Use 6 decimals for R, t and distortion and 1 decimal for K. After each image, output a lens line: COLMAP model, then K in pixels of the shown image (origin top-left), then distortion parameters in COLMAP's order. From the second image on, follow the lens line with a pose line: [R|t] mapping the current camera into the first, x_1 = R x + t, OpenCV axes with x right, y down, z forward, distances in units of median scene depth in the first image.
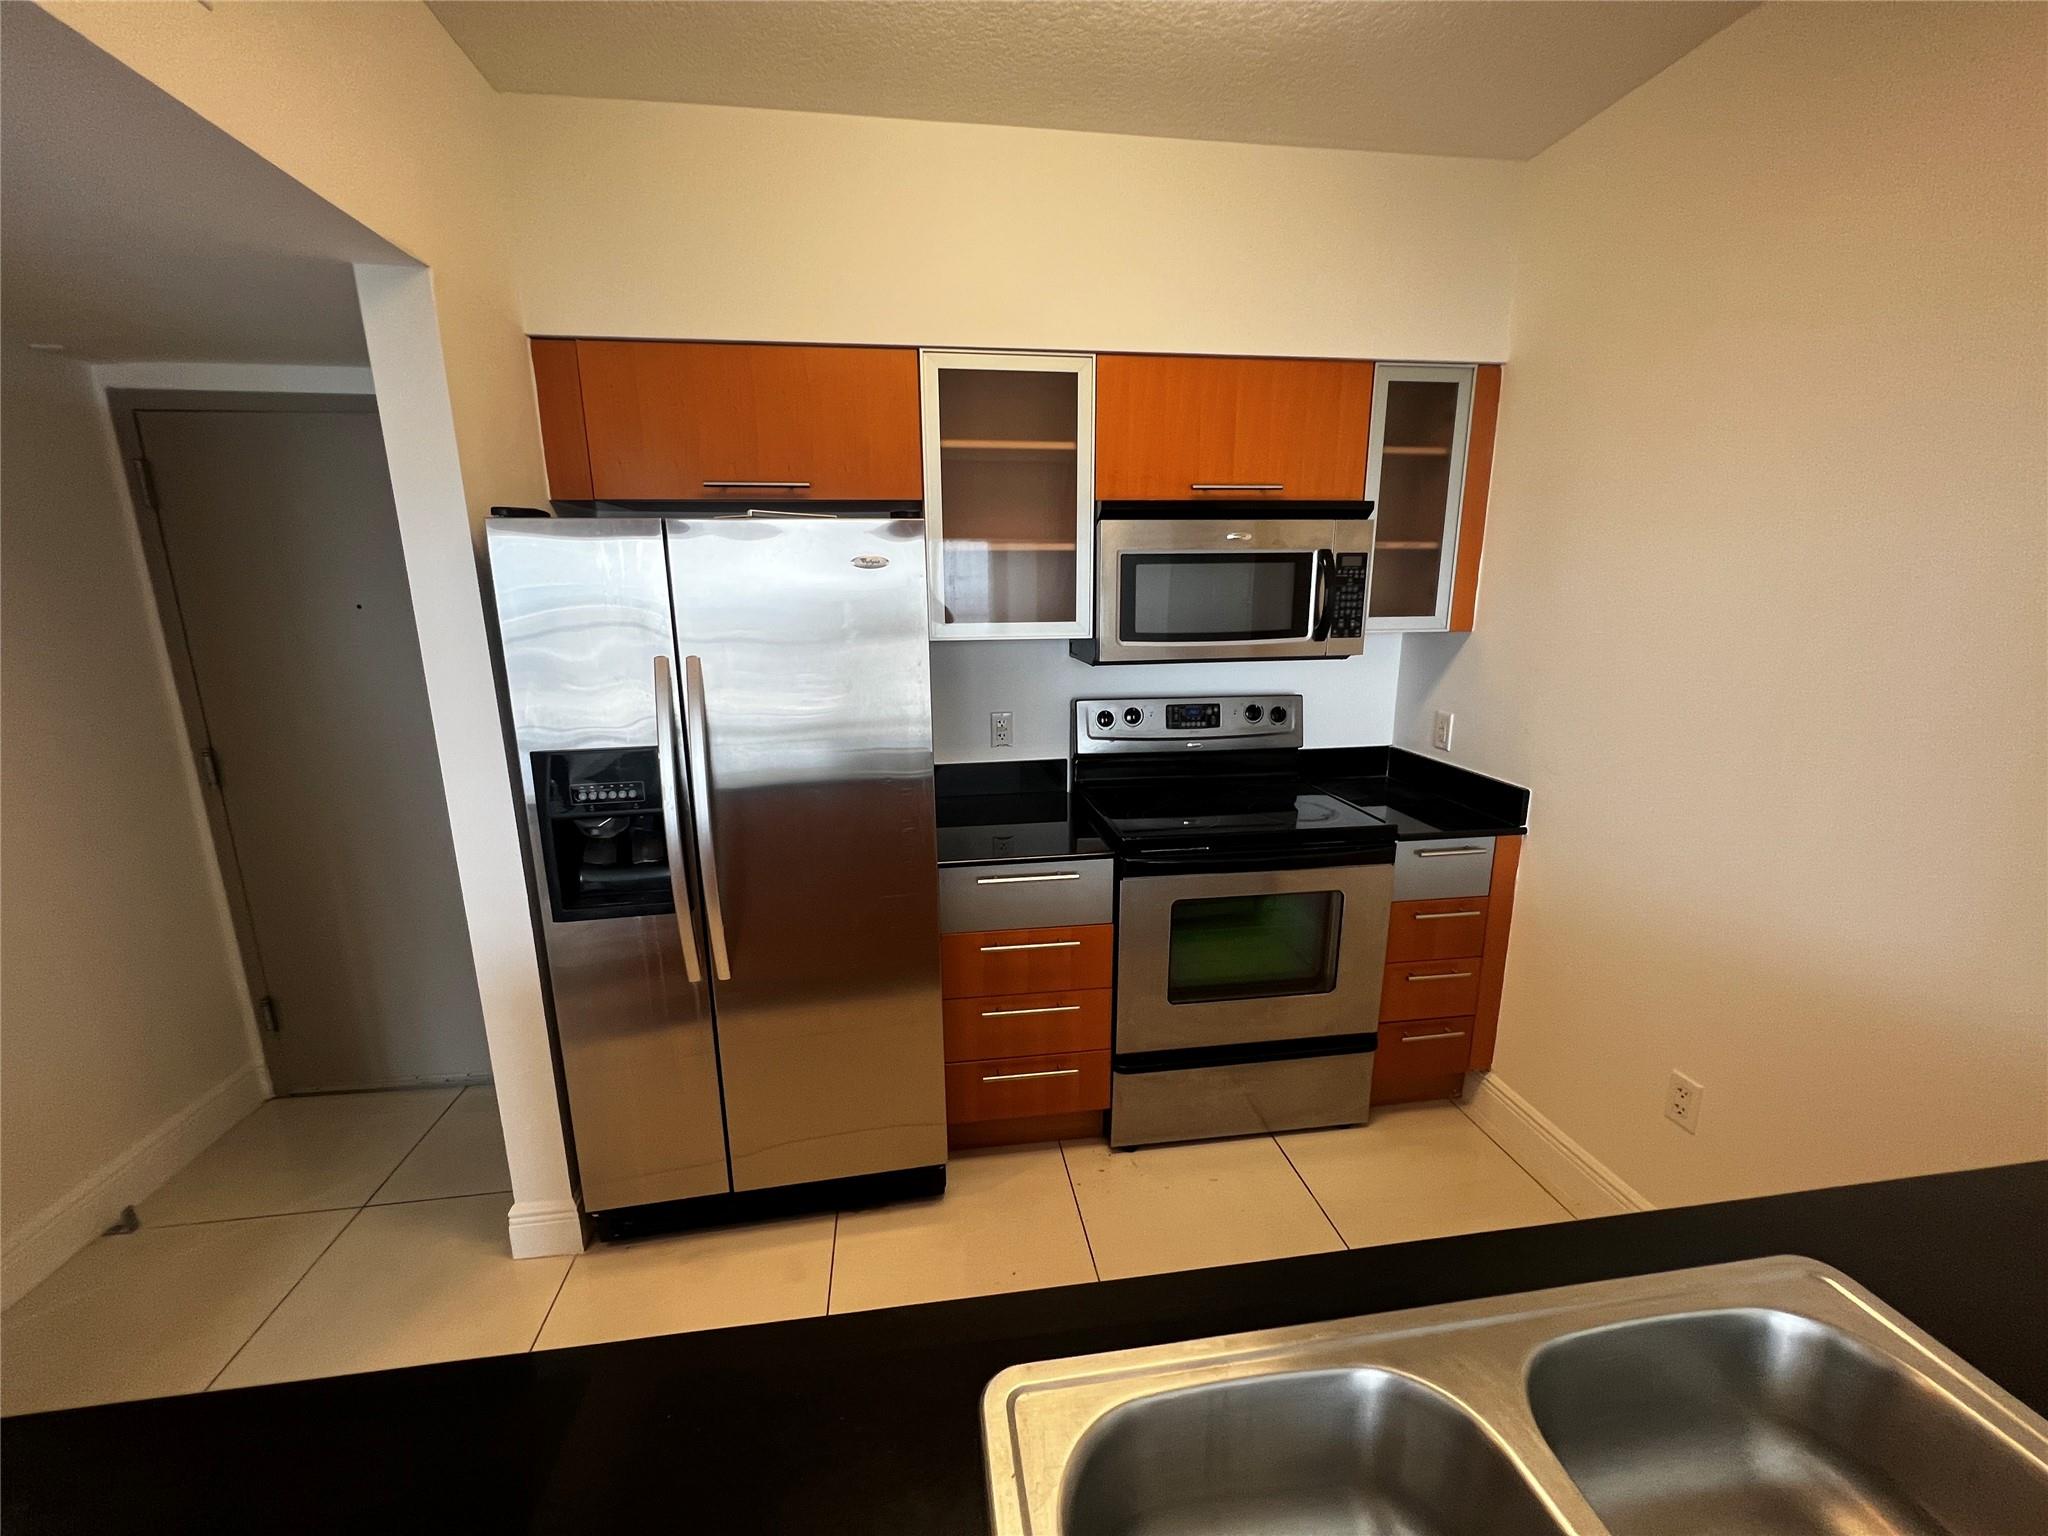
lens RADIAL K [[826.6, 0, 1018.8], [0, 826.6, 768.0], [0, 0, 1]] dist [0.000280, -0.000163]
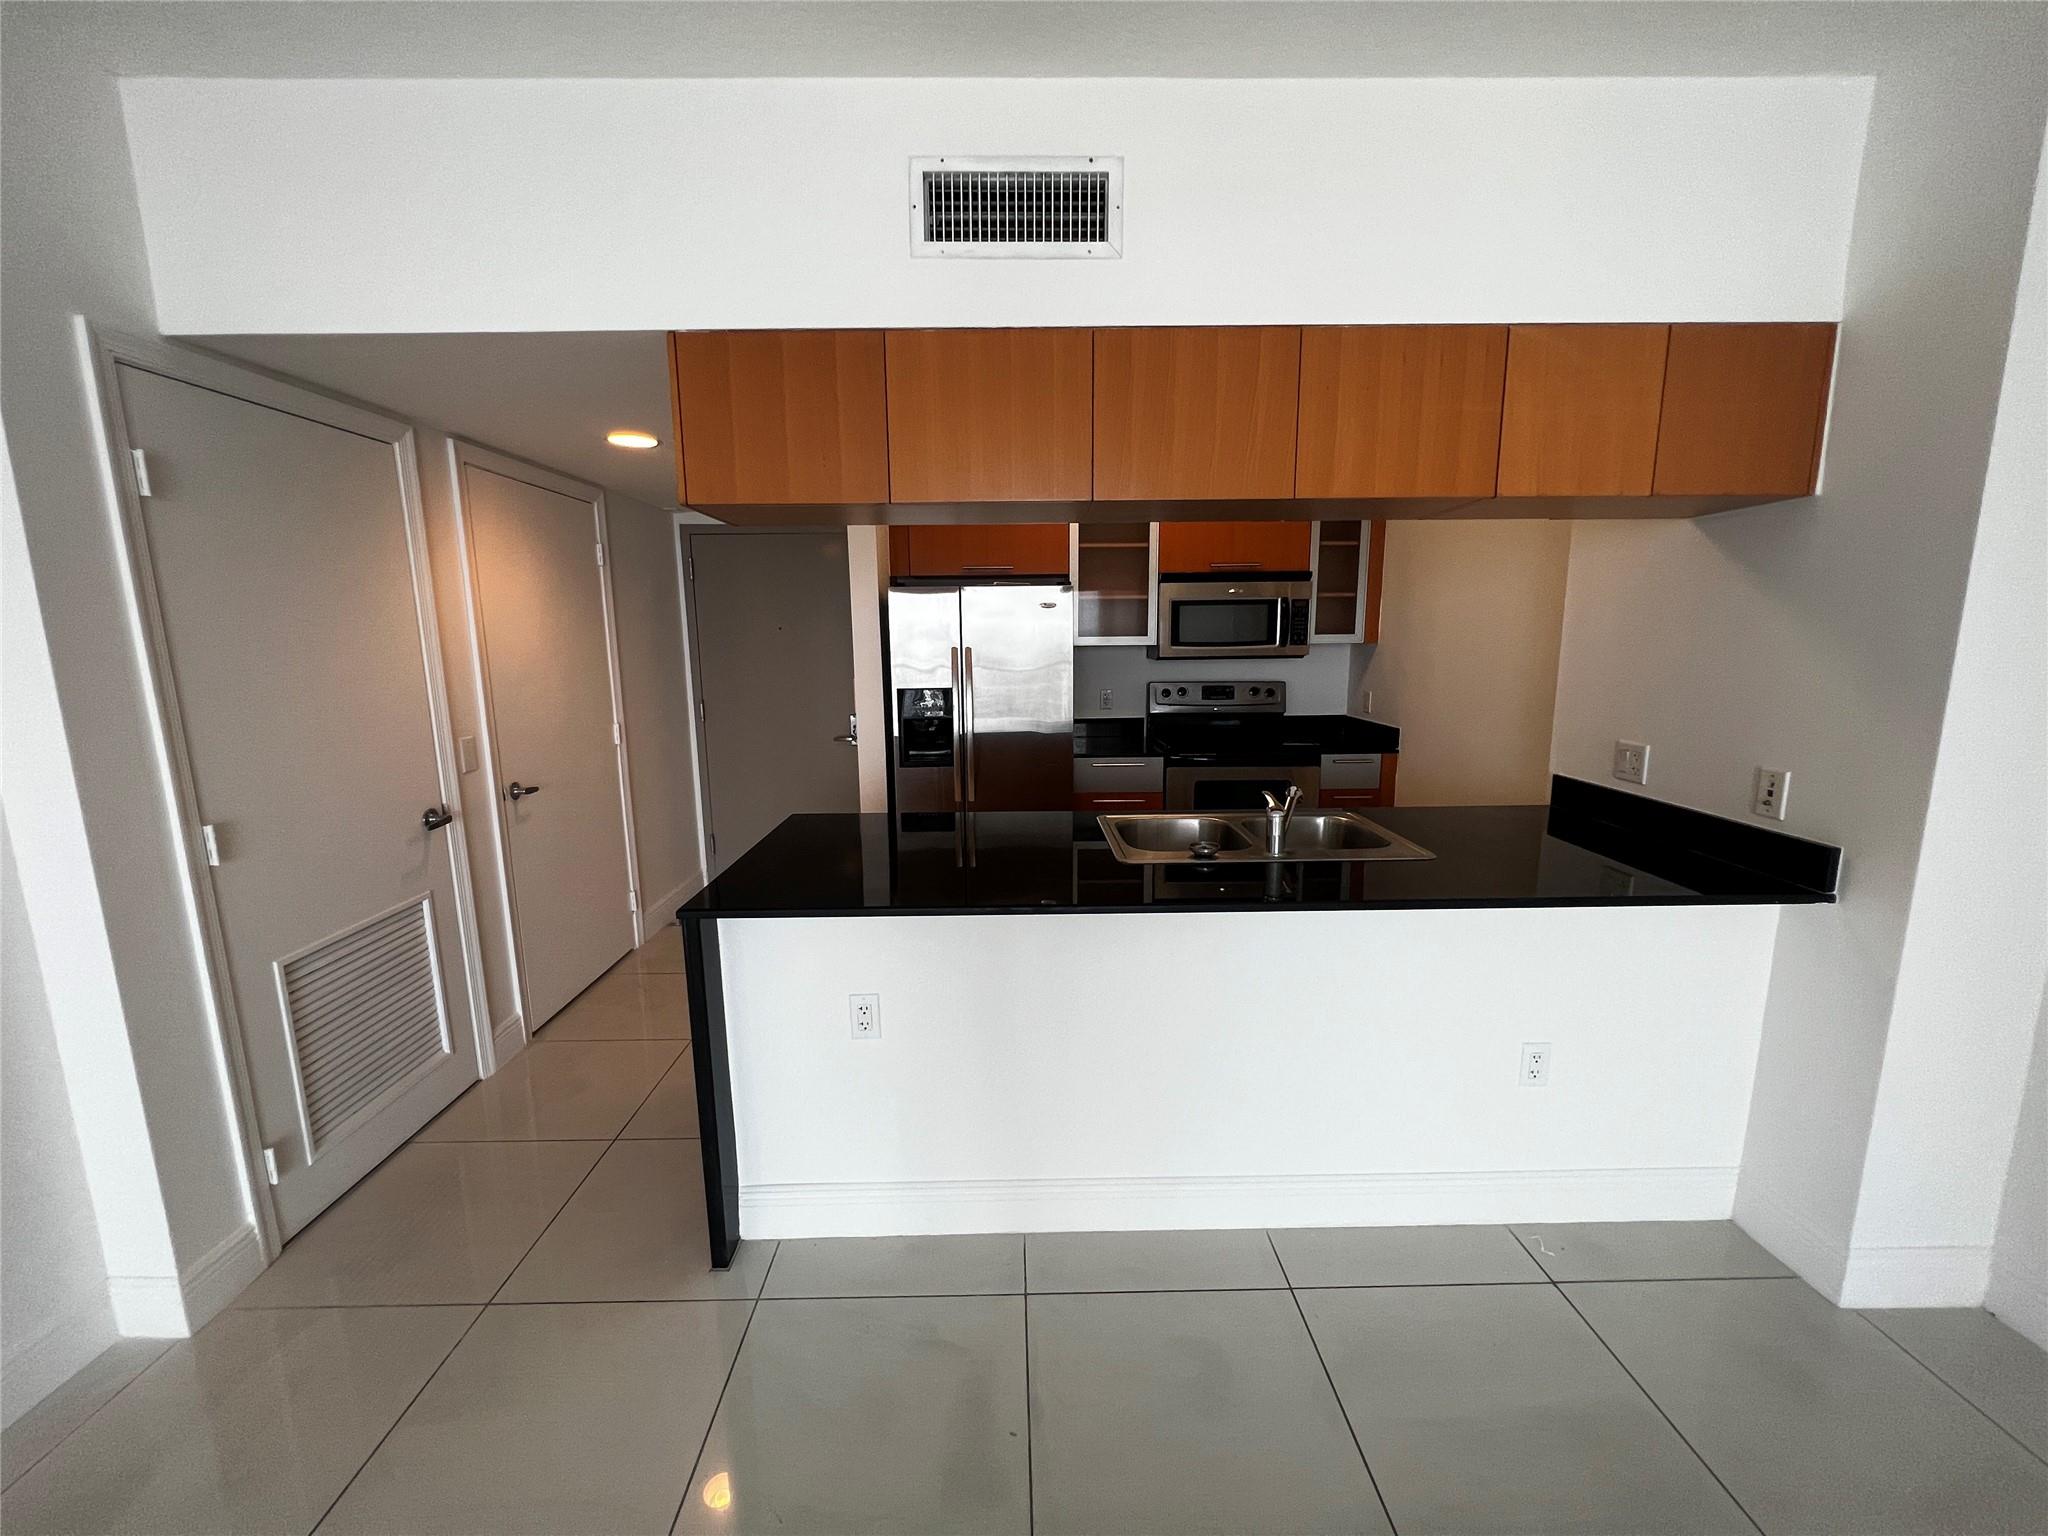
lens RADIAL K [[826.6, 0, 1027.6], [0, 826.6, 768.4], [0, 0, 1]] dist [0.000280, -0.000163]
pose [[0.993040, 0.018020, -0.116390, 0.021897], [-0.024297, 0.998313, -0.052742, 0.222203], [0.115243, 0.055203, 0.991802, -0.850913]]
